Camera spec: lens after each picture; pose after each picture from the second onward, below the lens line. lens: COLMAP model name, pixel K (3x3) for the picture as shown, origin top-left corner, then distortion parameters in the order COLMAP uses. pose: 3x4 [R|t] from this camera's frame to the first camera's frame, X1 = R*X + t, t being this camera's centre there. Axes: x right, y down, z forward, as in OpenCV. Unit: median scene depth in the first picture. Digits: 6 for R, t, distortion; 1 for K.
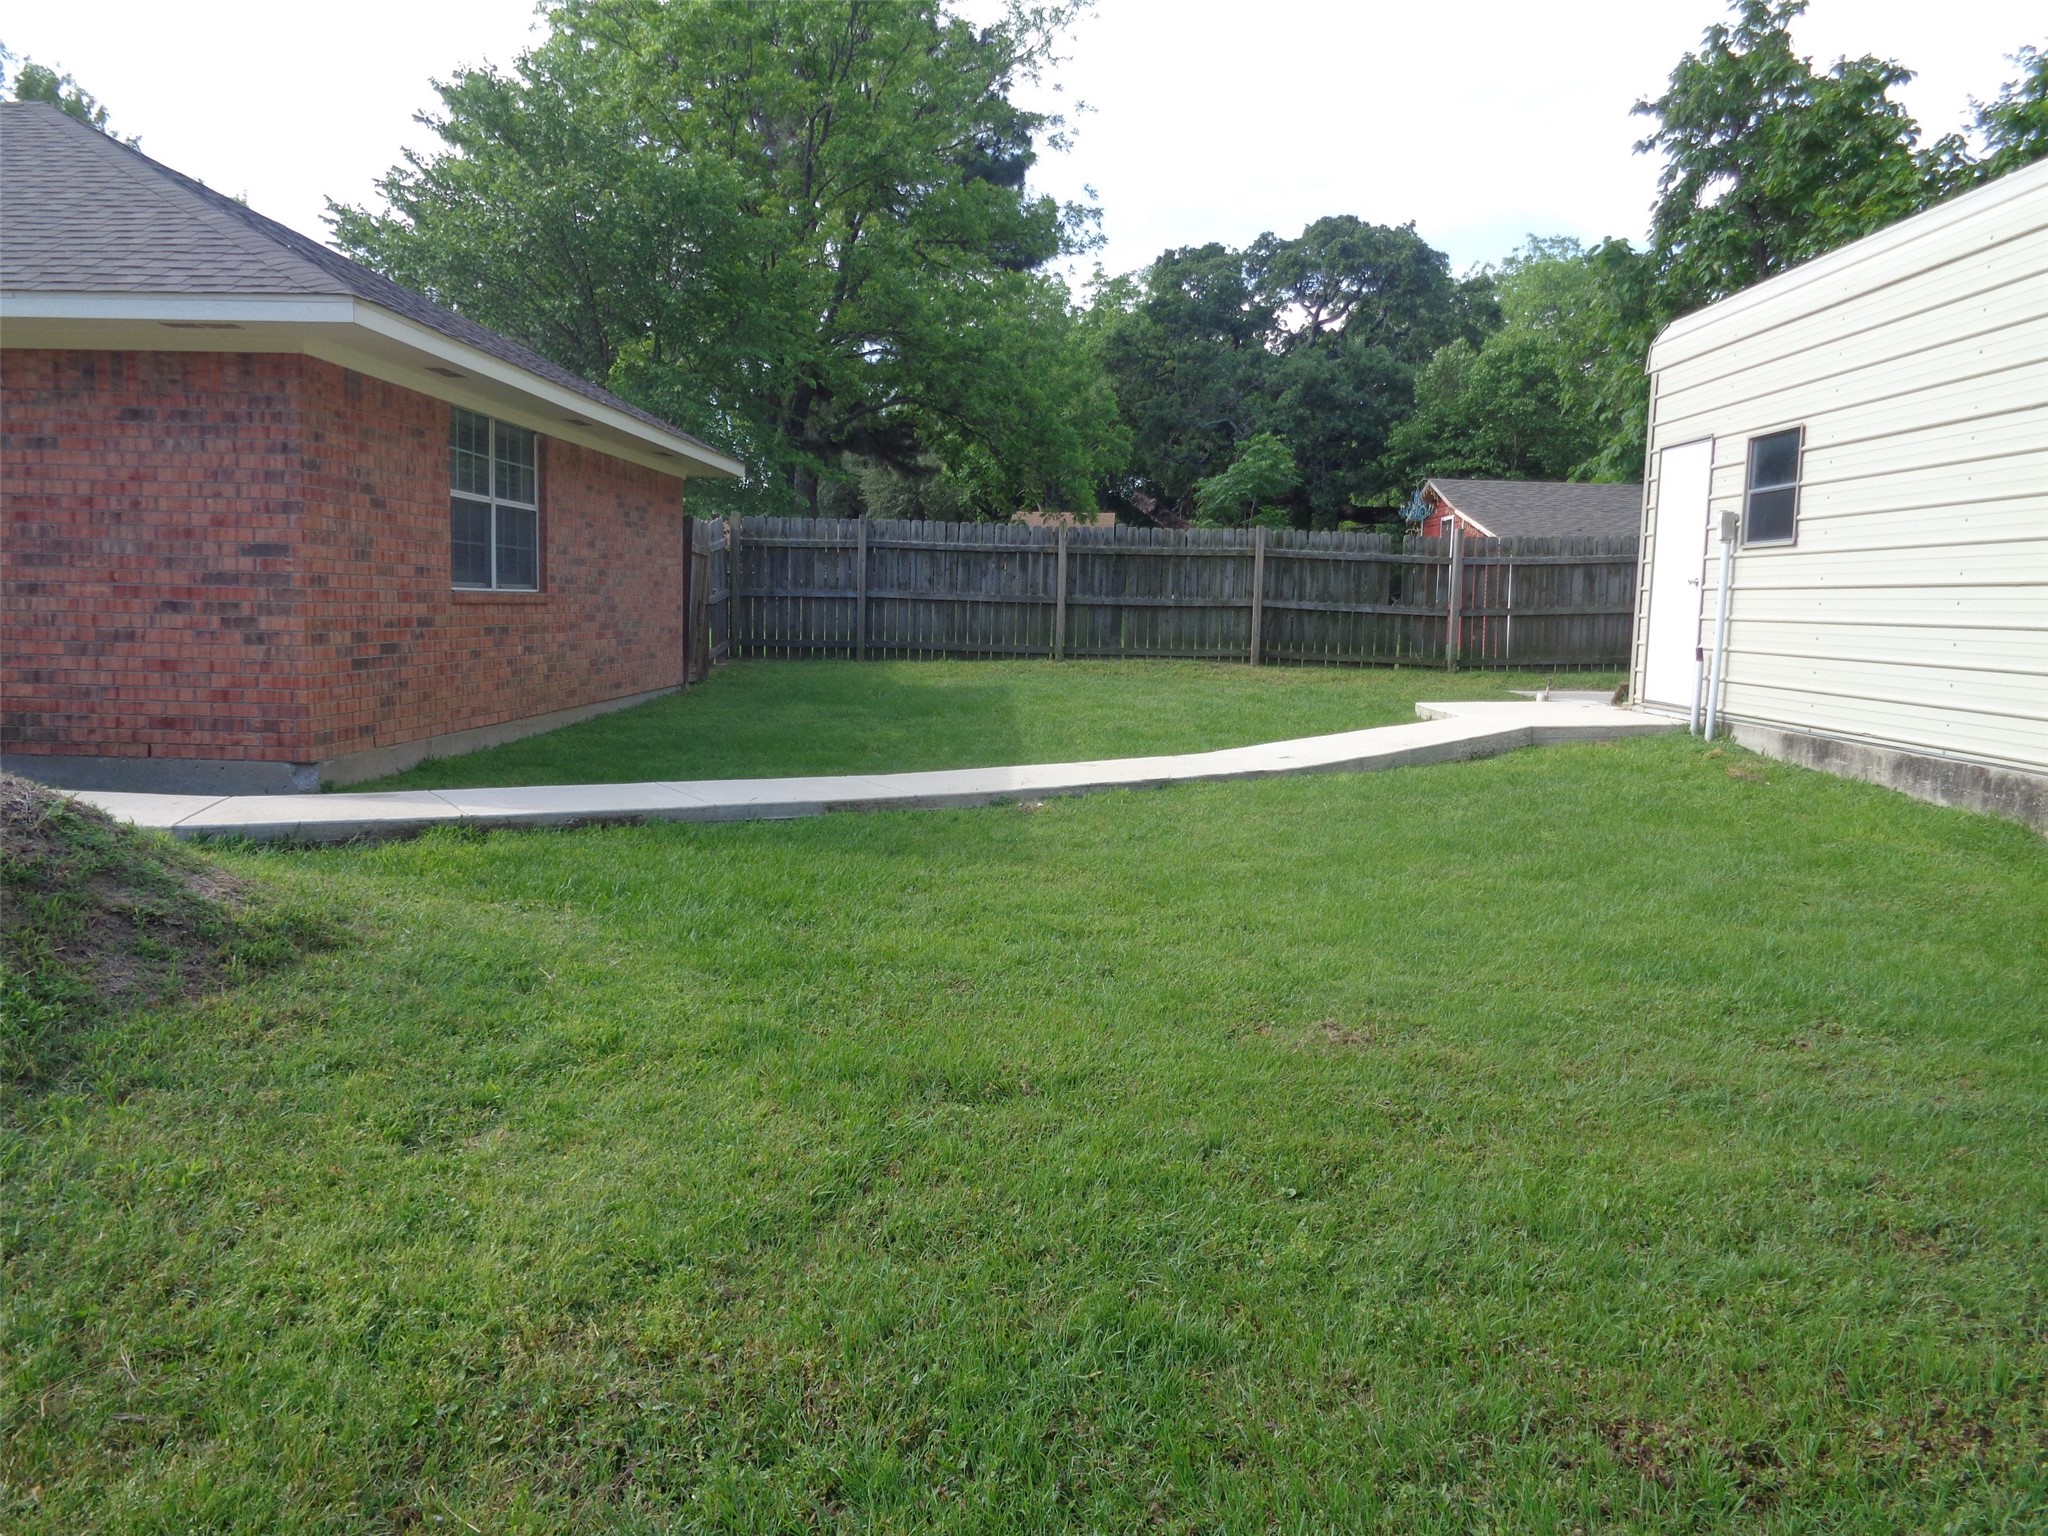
lens RADIAL K [[1509.5, 0, 1026.4], [0, 1509.5, 754.7], [0, 0, 1]] dist [-0.013393, 0.005938]
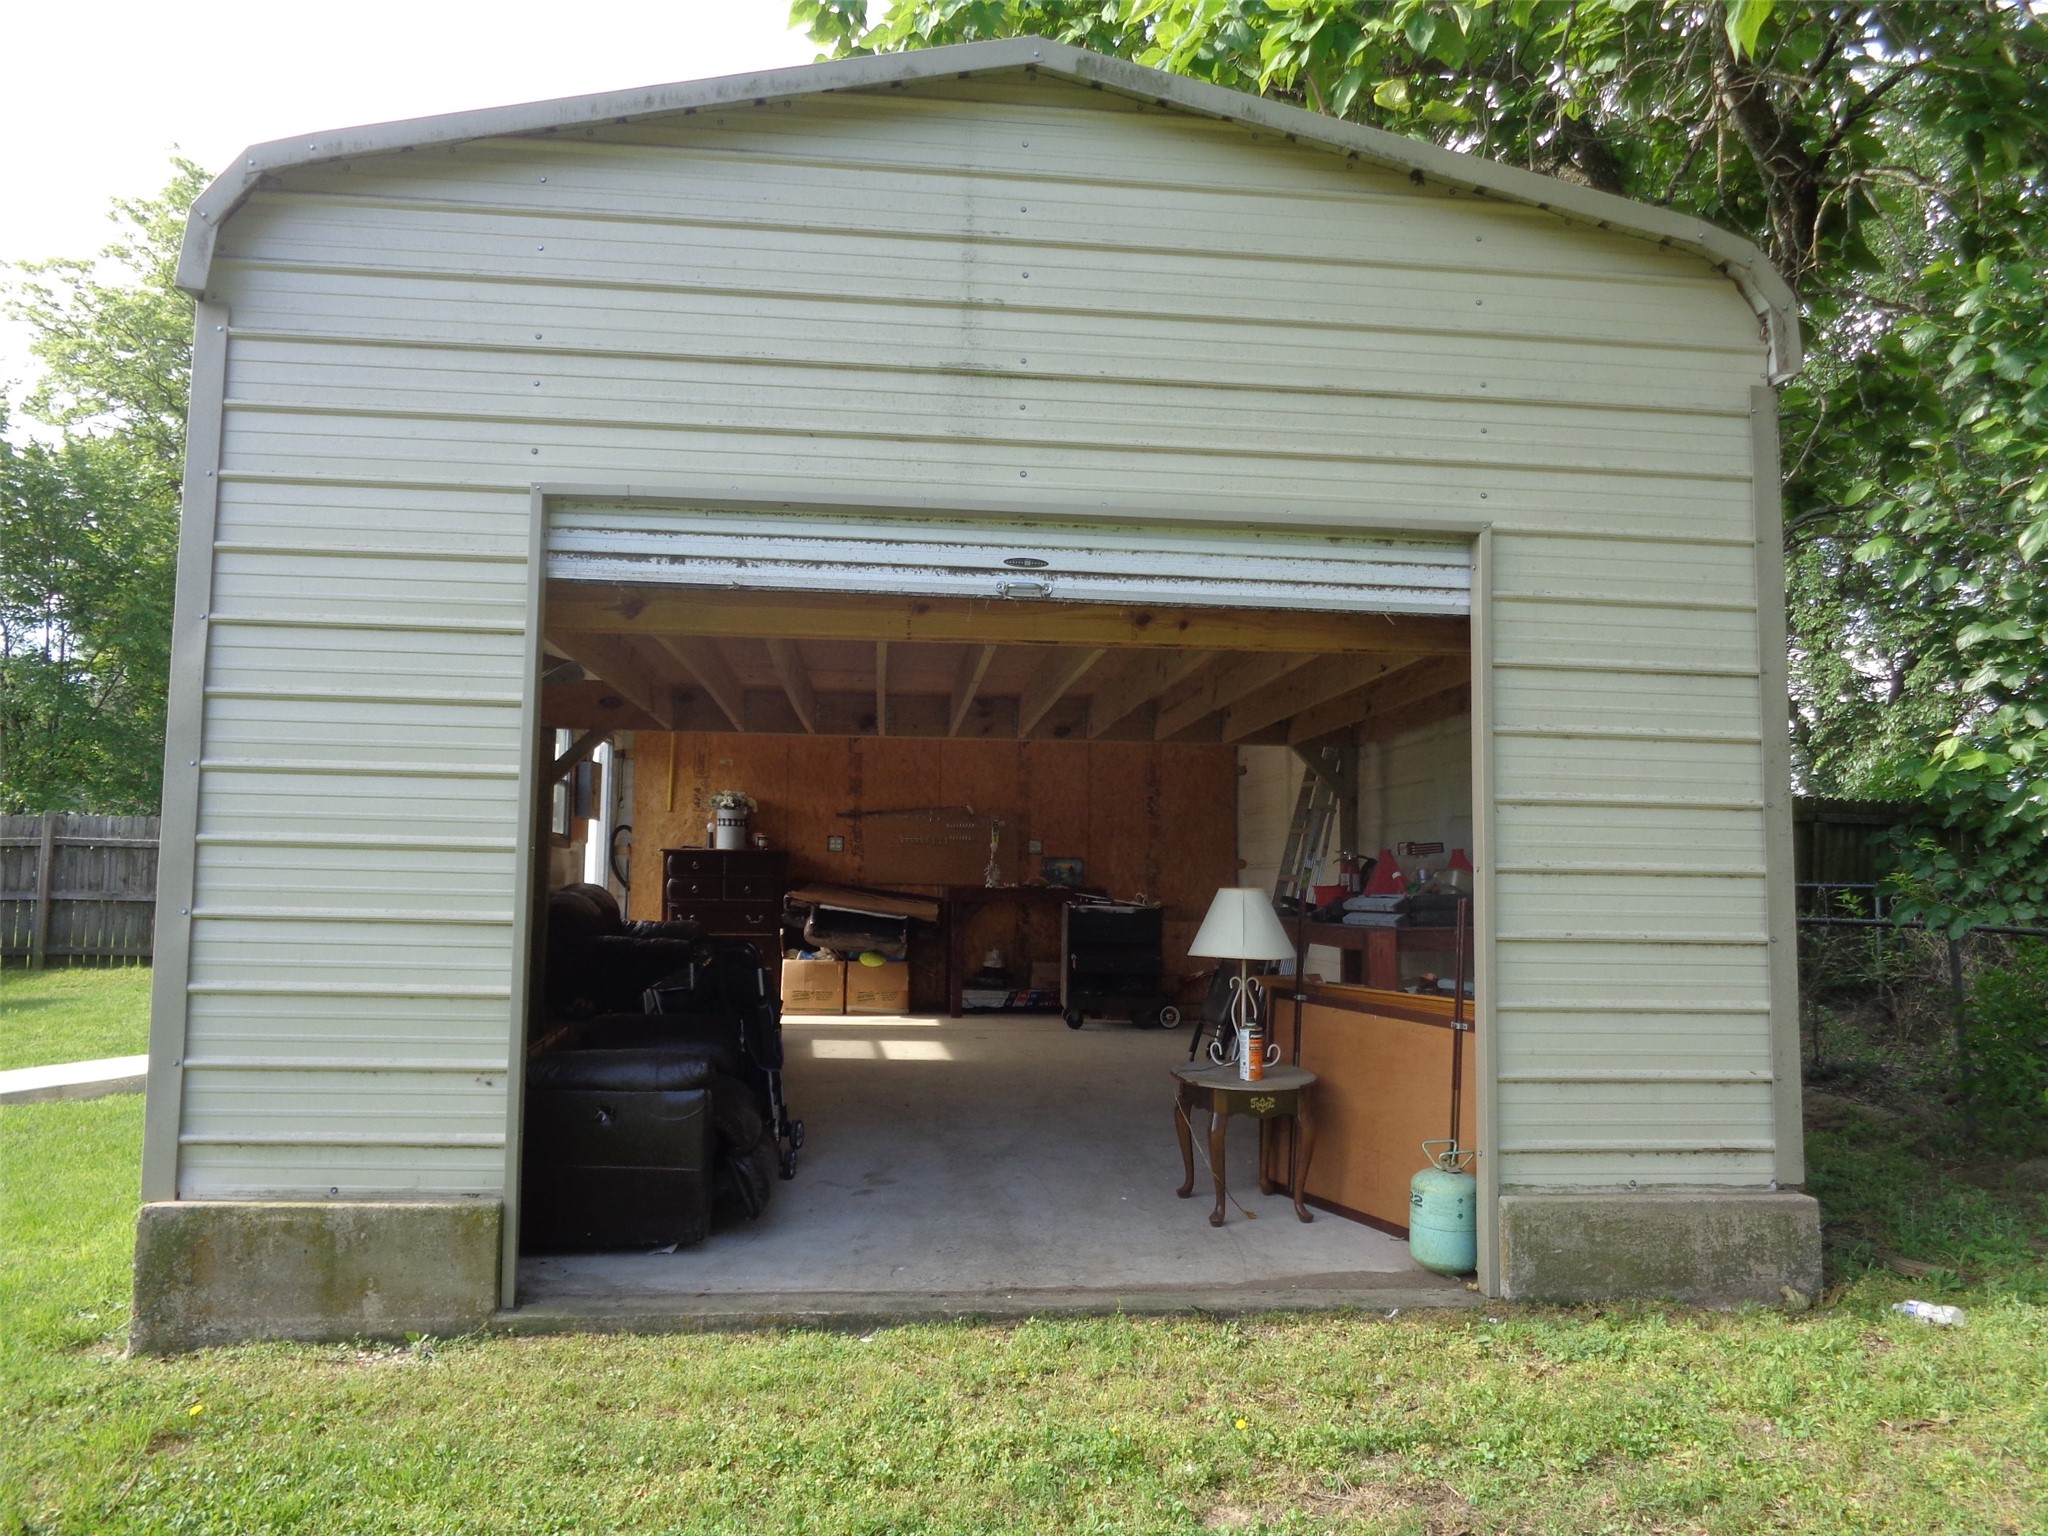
lens RADIAL K [[1509.5, 0, 1024.5], [0, 1509.5, 762.7], [0, 0, 1]] dist [-0.013393, 0.005938]
pose [[0.993401, -0.007551, 0.114446, 0.465904], [0.028203, 0.983276, -0.179926, -0.004839], [-0.111173, 0.181966, 0.977000, 0.019666]]
